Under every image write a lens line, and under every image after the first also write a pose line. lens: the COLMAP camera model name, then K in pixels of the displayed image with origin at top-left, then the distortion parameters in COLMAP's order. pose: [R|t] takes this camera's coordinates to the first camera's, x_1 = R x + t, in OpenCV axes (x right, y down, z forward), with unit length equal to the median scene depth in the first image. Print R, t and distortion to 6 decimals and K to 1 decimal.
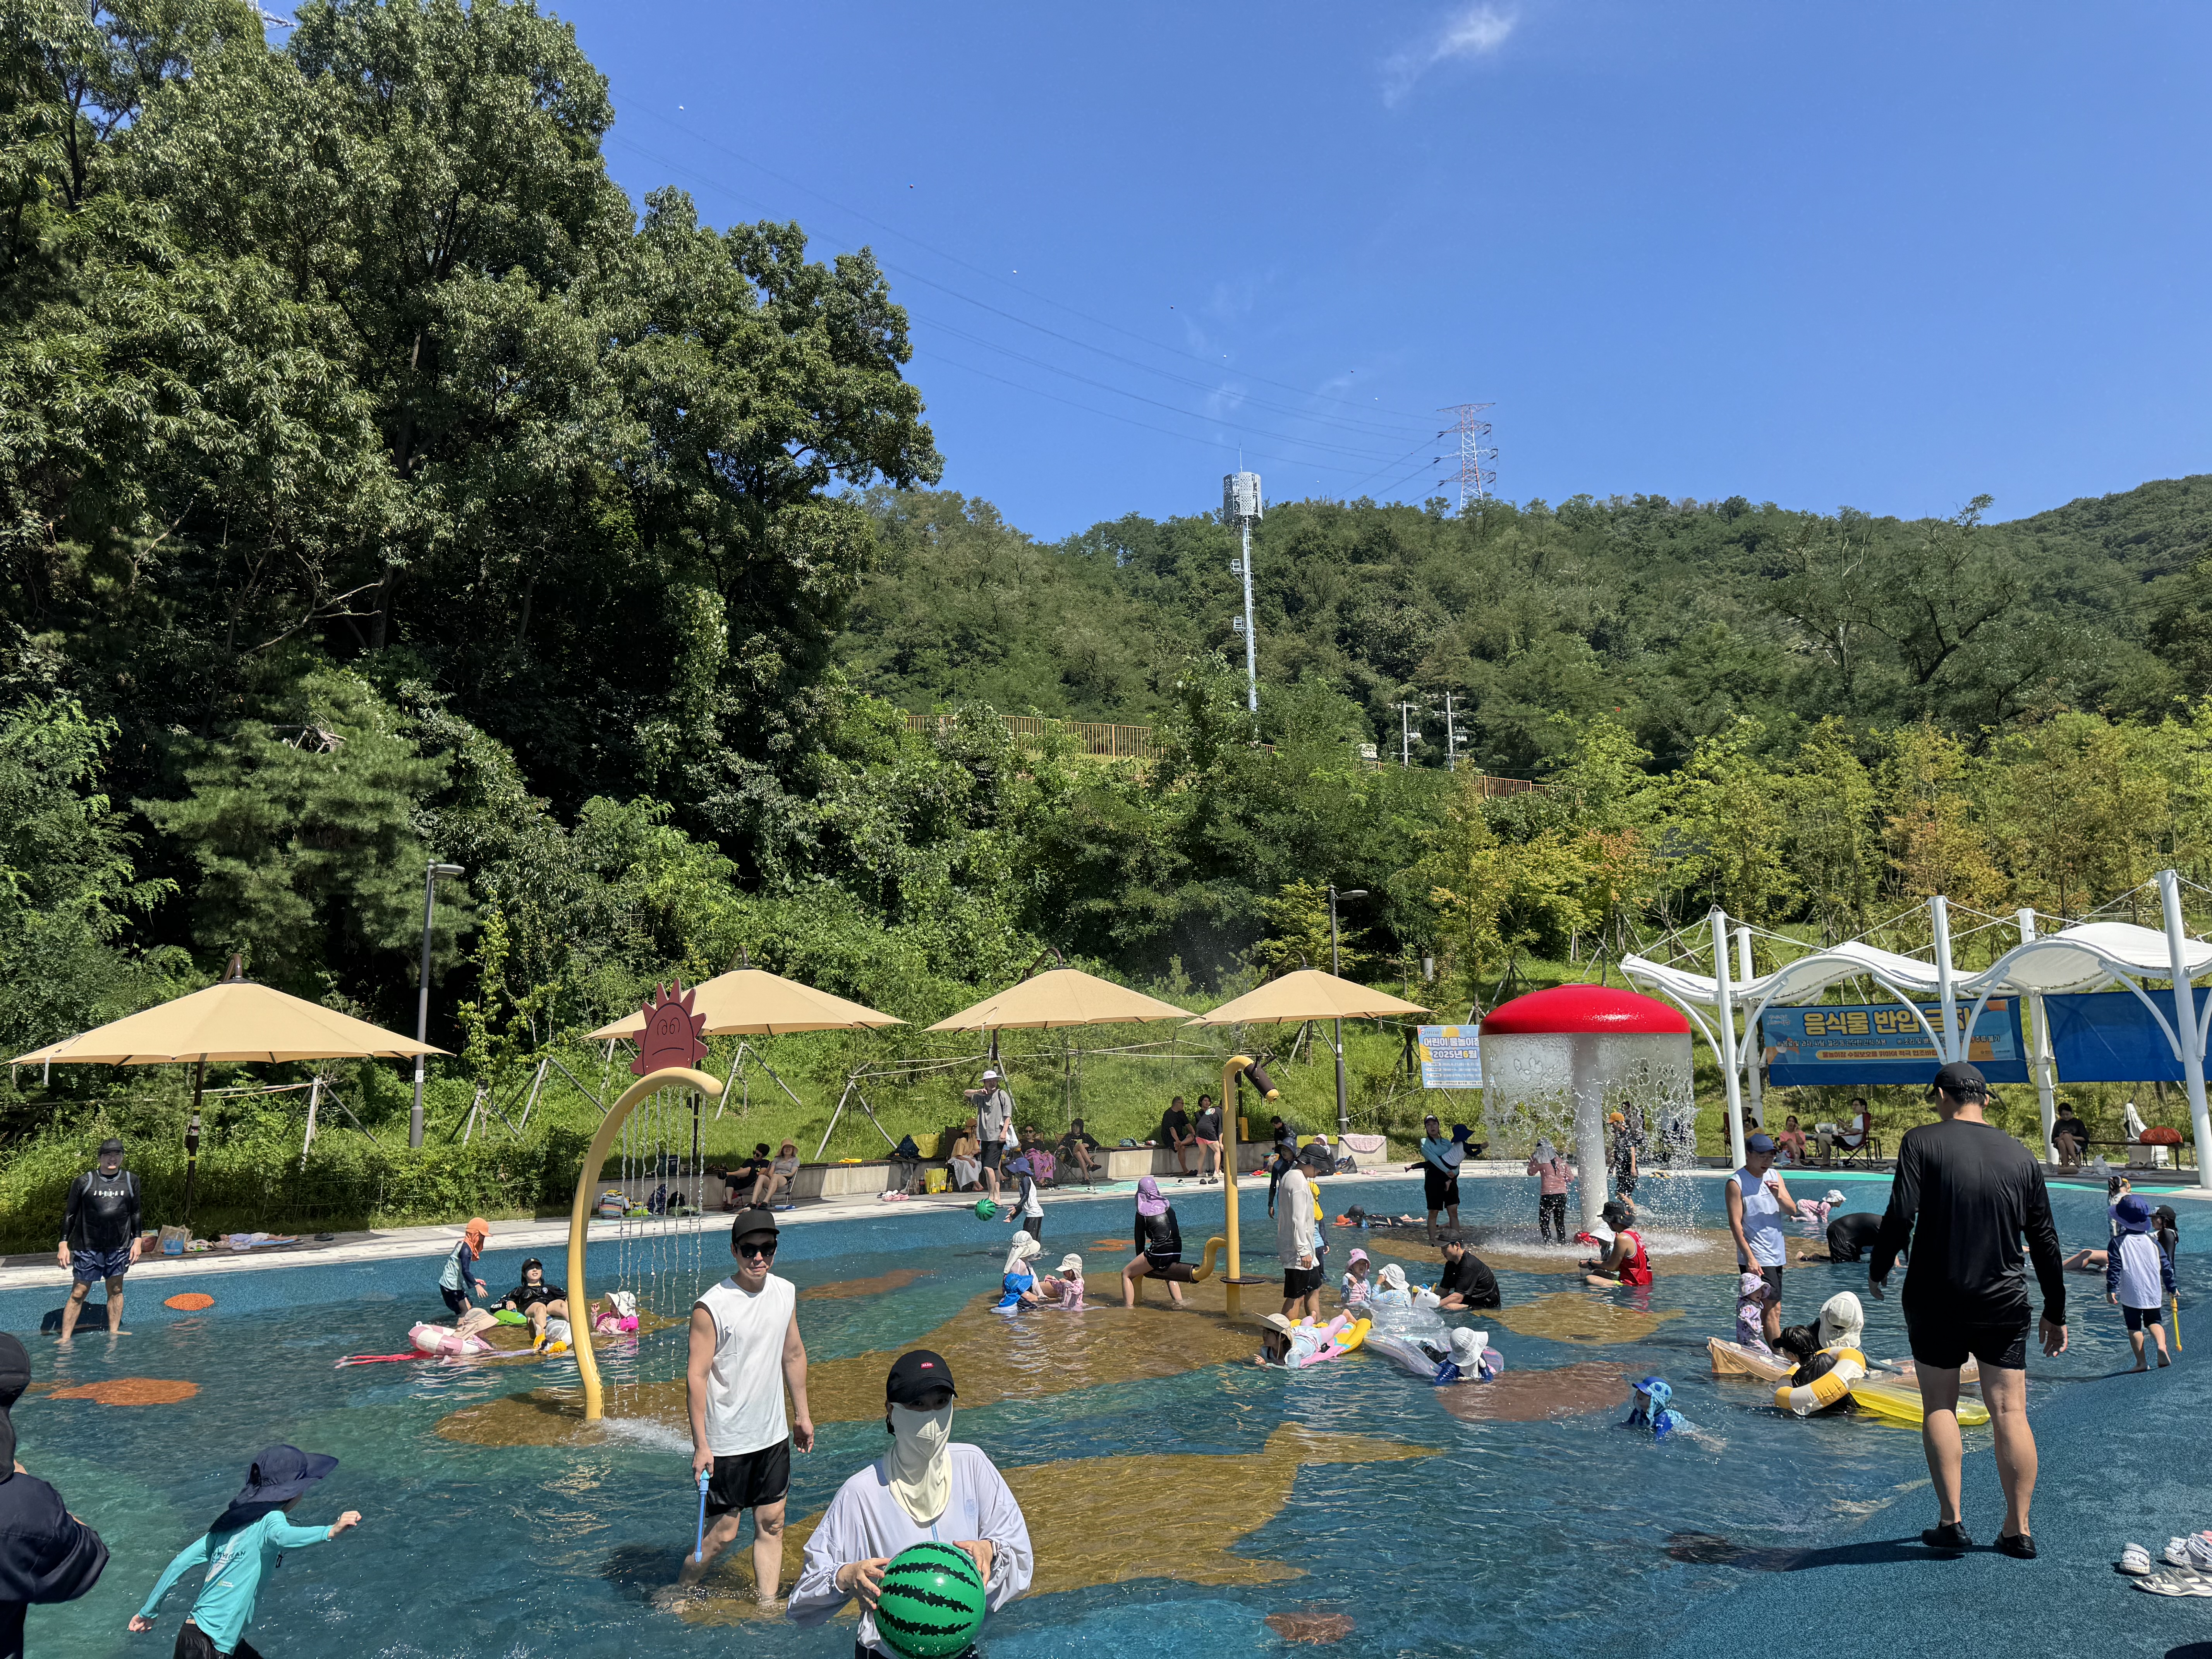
lens RADIAL K [[1548.0, 0, 1115.5], [0, 1548.0, 848.1], [0, 0, 1]] dist [0.088417, -0.159885]
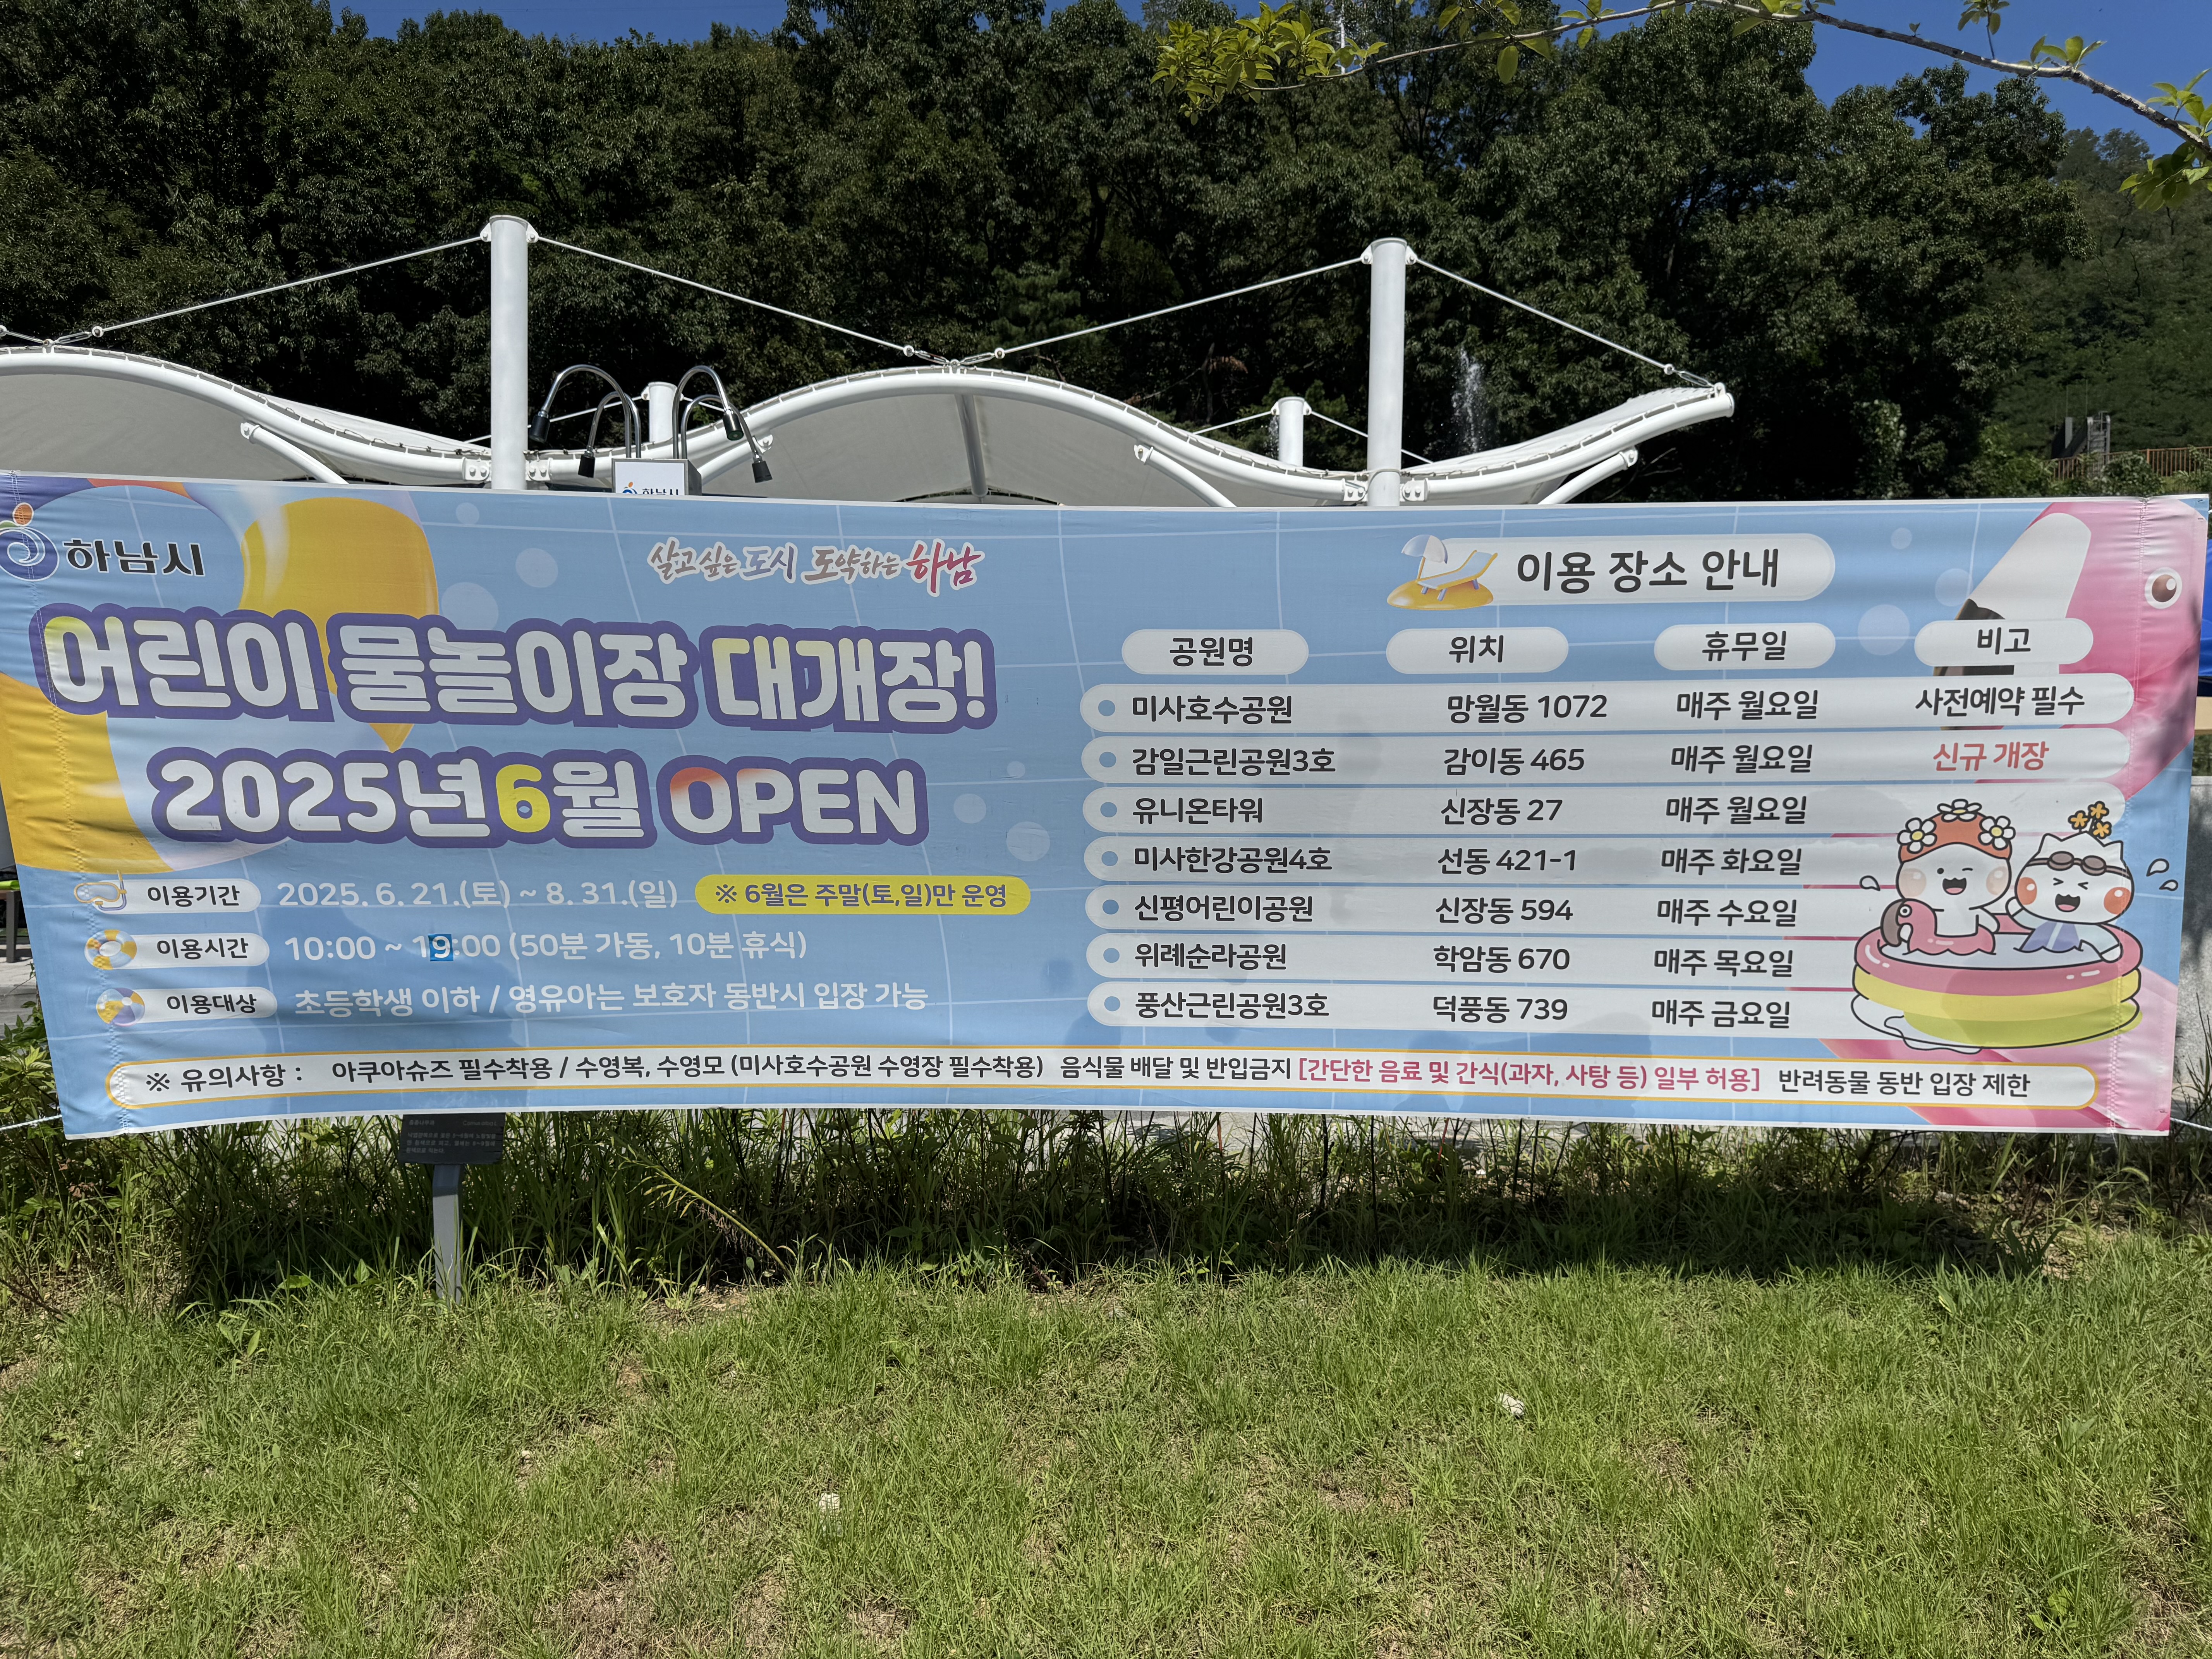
lens RADIAL K [[1621.8, 0, 1106.0], [0, 1621.8, 829.5], [0, 0, 1]] dist [0.000124, 0.000020]
pose [[0.805575, 0.033250, -0.591560, 0.022075], [0.063046, 0.987945, 0.141383, -0.043449], [0.589130, -0.151190, 0.793768, -0.464072]]
